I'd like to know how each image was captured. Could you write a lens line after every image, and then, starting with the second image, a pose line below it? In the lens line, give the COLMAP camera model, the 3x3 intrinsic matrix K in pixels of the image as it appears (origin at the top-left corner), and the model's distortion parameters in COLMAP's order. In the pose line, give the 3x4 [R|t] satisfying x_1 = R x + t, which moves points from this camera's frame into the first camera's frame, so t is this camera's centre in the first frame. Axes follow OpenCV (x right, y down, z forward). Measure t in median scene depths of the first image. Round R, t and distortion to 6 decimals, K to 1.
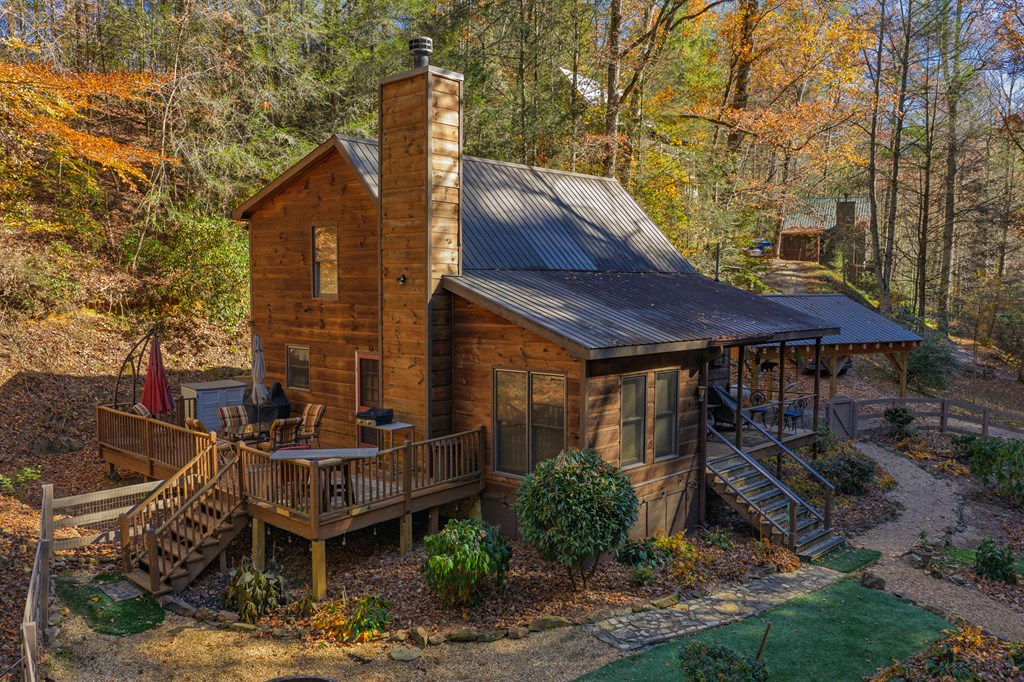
lens RADIAL K [[843.6, 0, 513.9], [0, 843.6, 346.2], [0, 0, 1]] dist [0.021323, -0.036281]
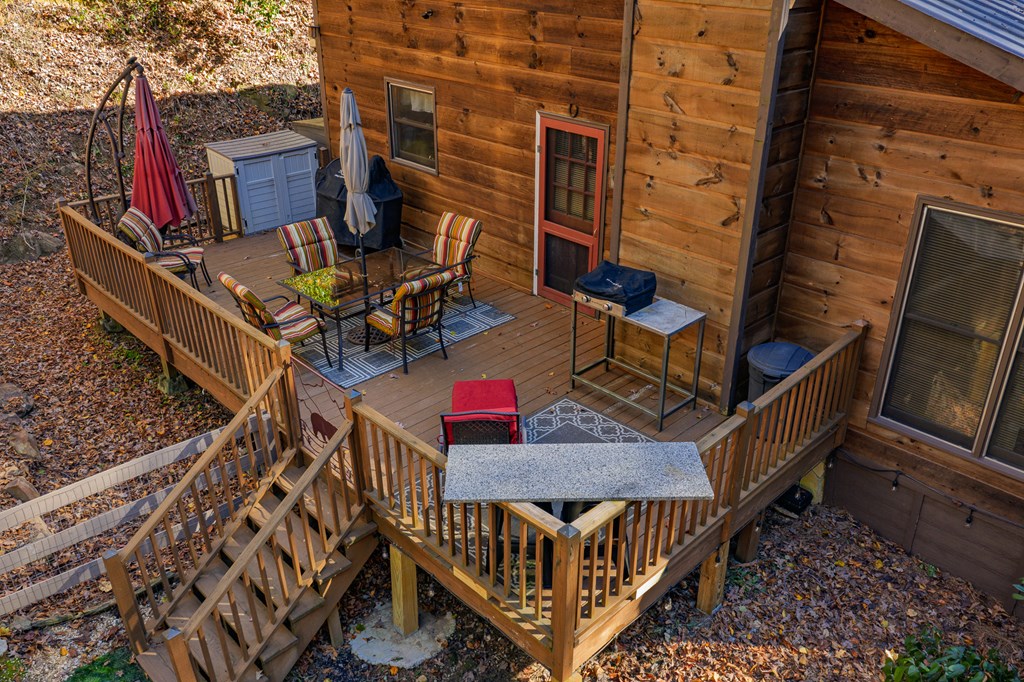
lens RADIAL K [[843.6, 0, 513.9], [0, 843.6, 346.2], [0, 0, 1]] dist [0.021323, -0.036281]
pose [[0.998528, 0.025555, -0.047832, -0.172071], [-0.005108, 0.922407, 0.386185, -0.058470], [0.053990, -0.385372, 0.921180, 0.481325]]
